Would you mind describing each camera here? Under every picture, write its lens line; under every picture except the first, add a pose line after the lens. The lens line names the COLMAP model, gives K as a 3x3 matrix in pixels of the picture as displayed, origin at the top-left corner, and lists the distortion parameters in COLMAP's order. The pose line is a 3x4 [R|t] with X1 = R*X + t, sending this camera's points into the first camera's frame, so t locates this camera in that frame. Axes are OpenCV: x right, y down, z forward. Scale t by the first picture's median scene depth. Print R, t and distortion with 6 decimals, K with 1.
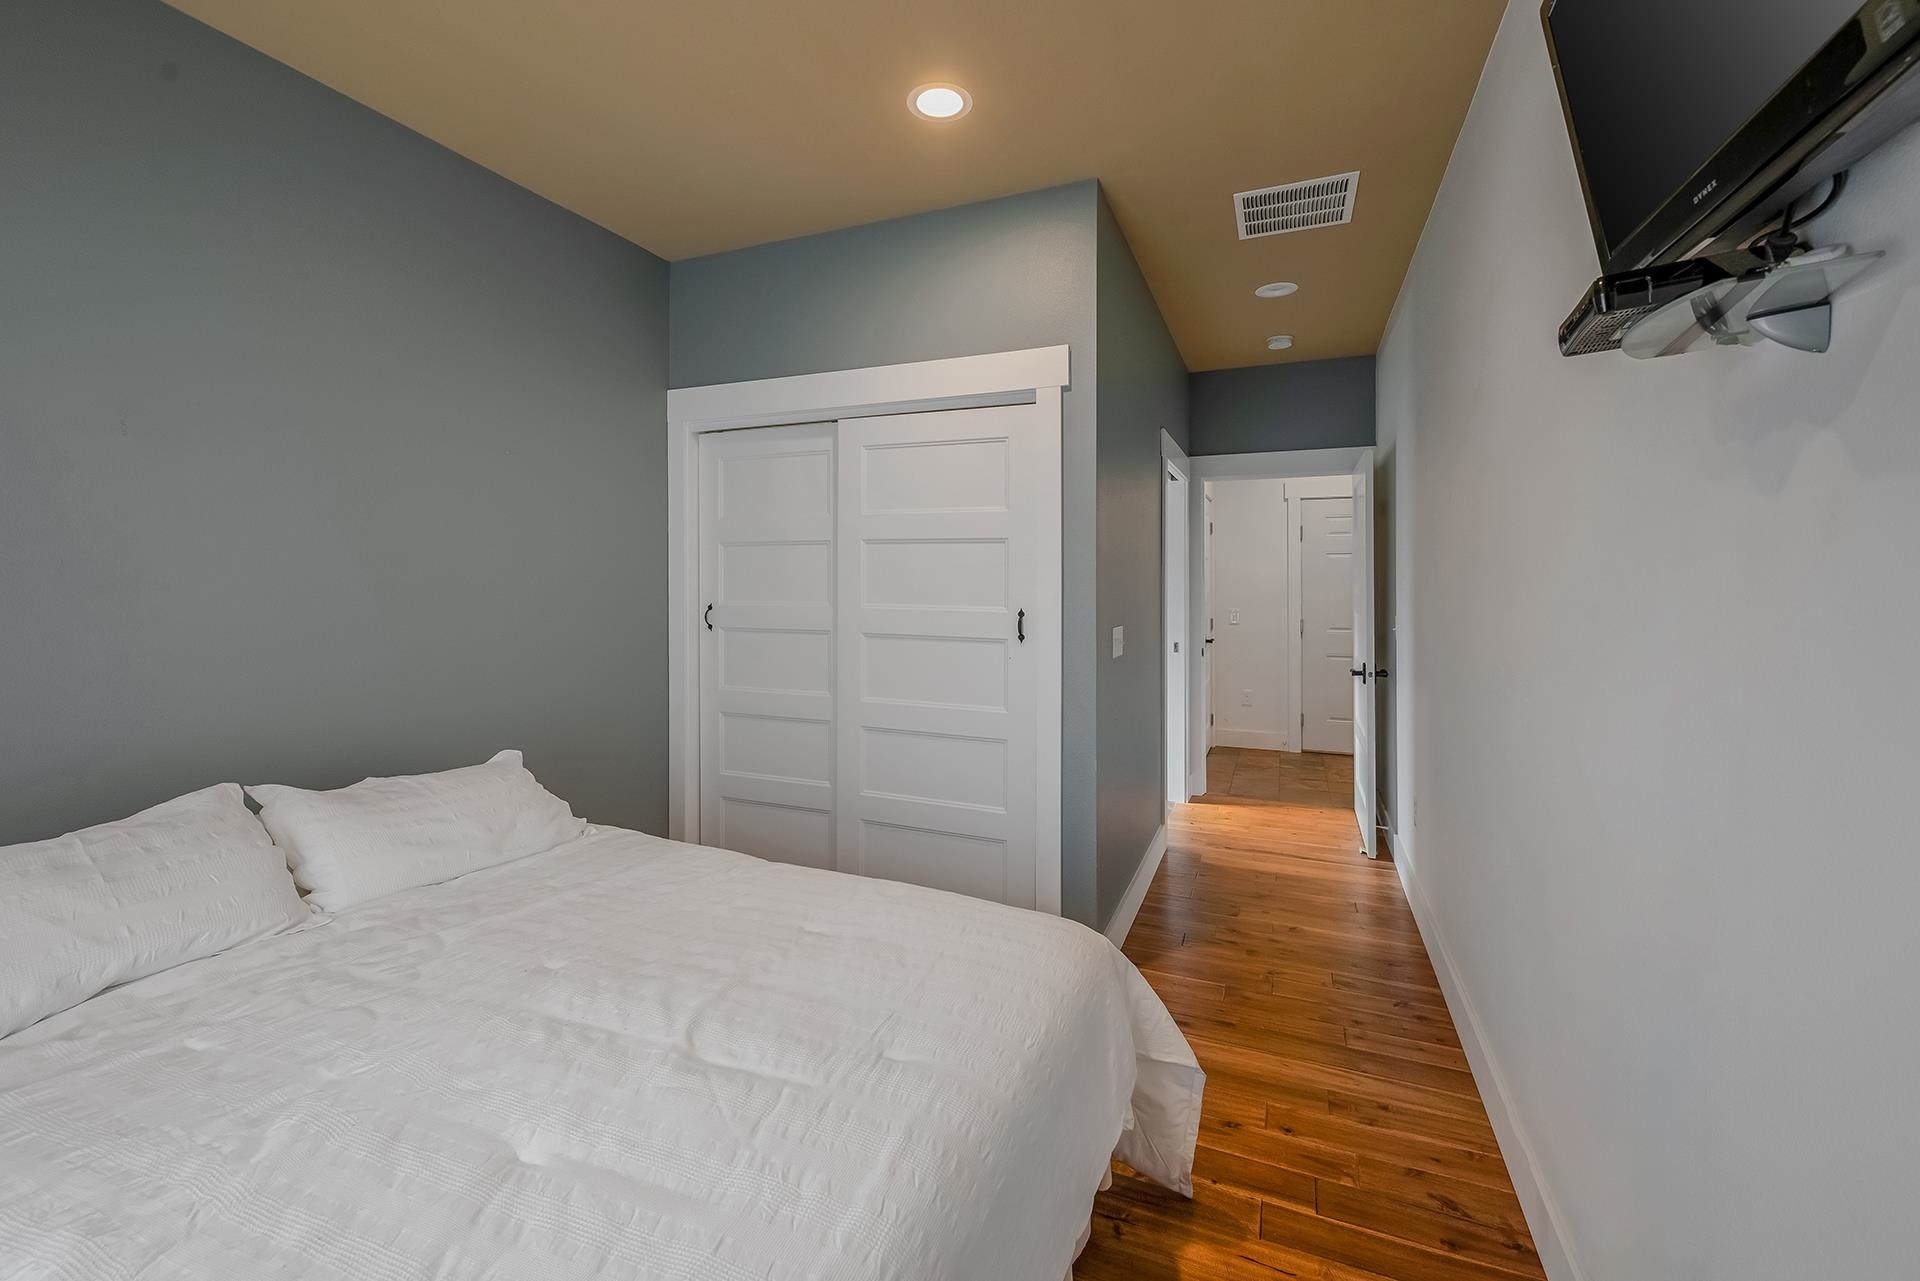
lens RADIAL K [[791.3, 0, 946.6], [0, 791.3, 580.3], [0, 0, 1]] dist [-0.000669, 0.000116]
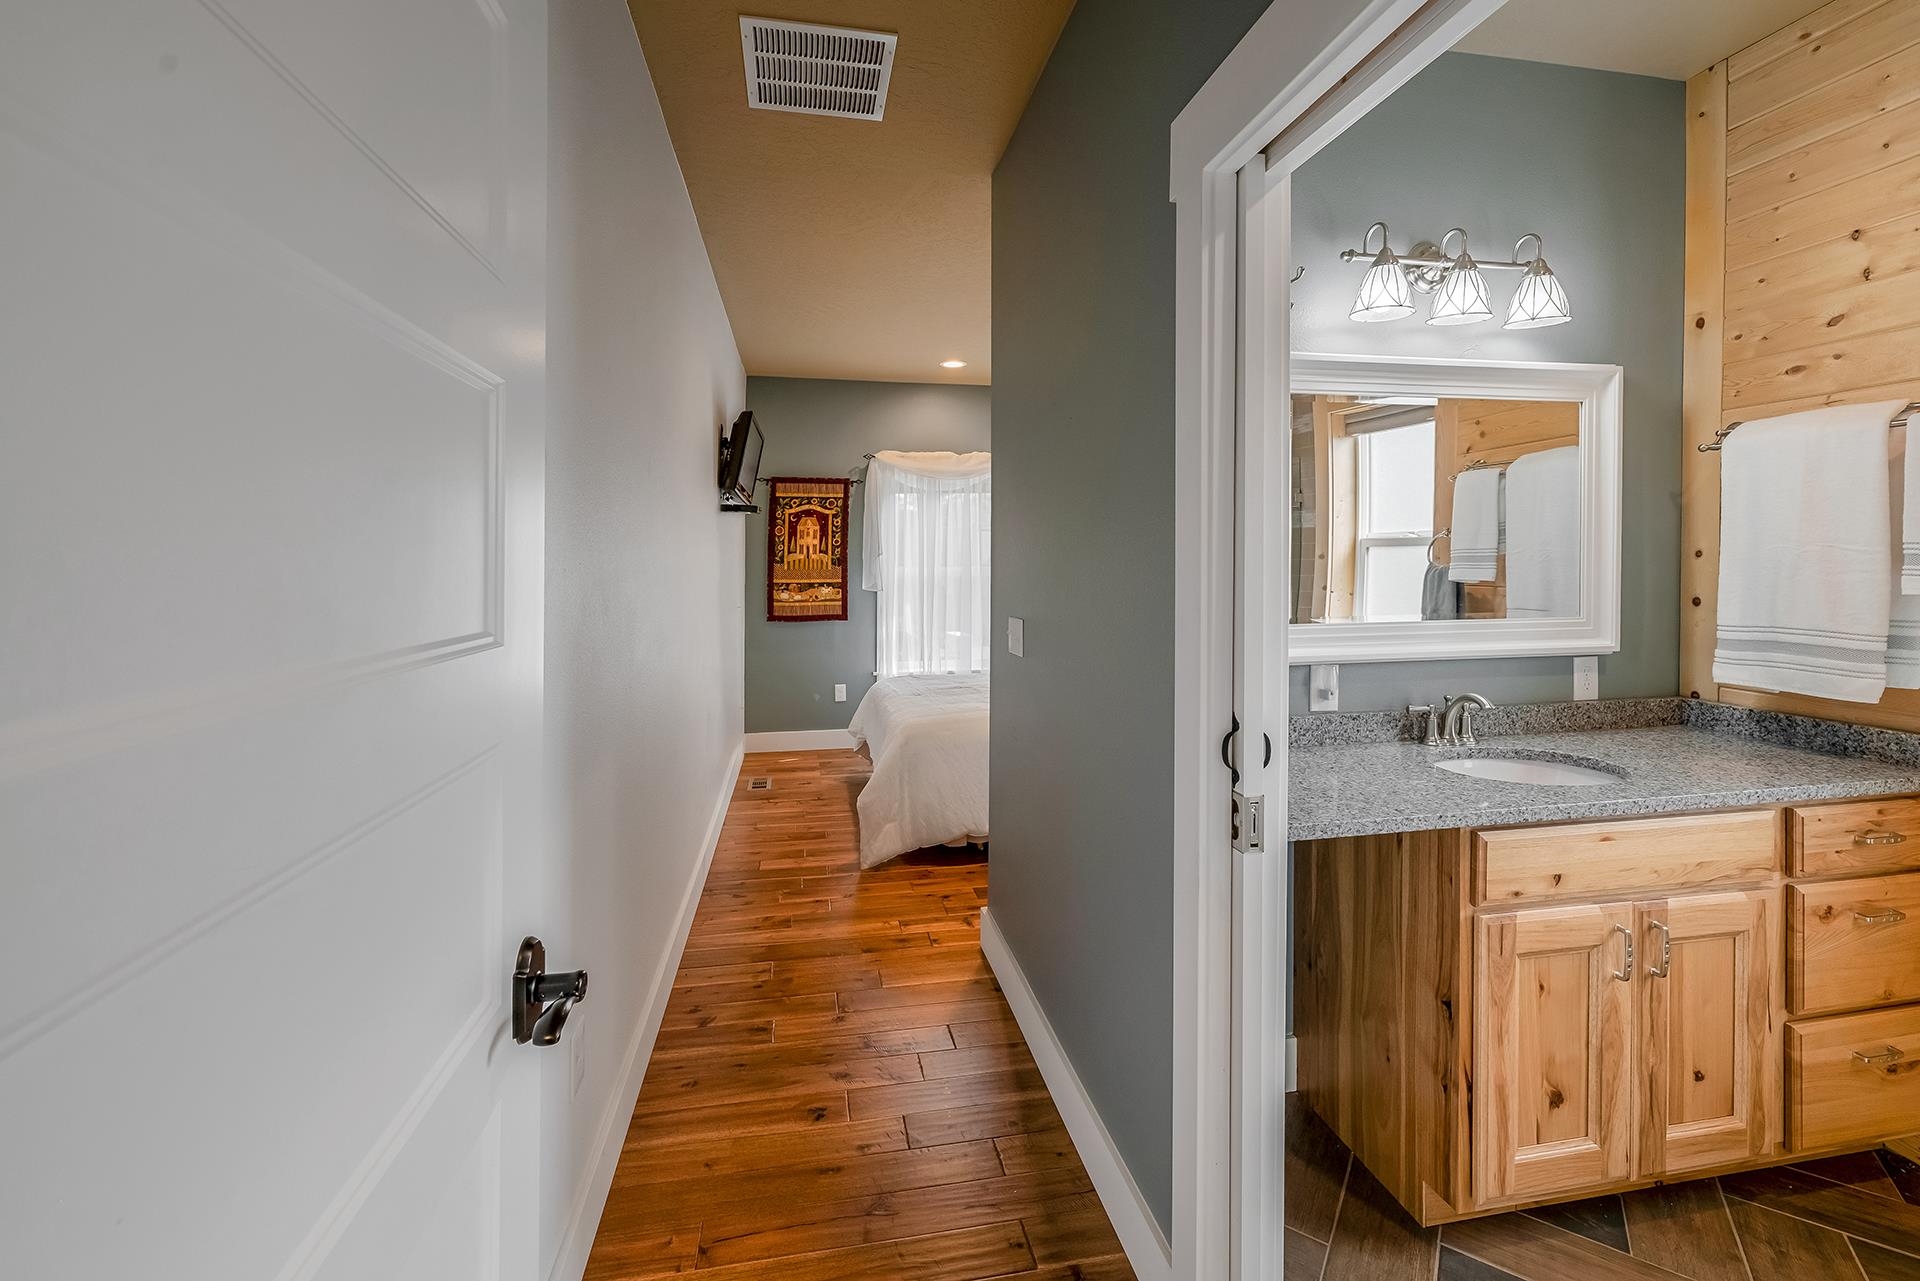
lens RADIAL K [[791.3, 0, 940.9], [0, 791.3, 577.7], [0, 0, 1]] dist [-0.000669, 0.000116]
pose [[-0.832734, 0.006696, -0.553633, 1.033244], [-0.003585, 0.999841, 0.017485, 0.004690], [0.553662, 0.016545, -0.832577, 2.303353]]
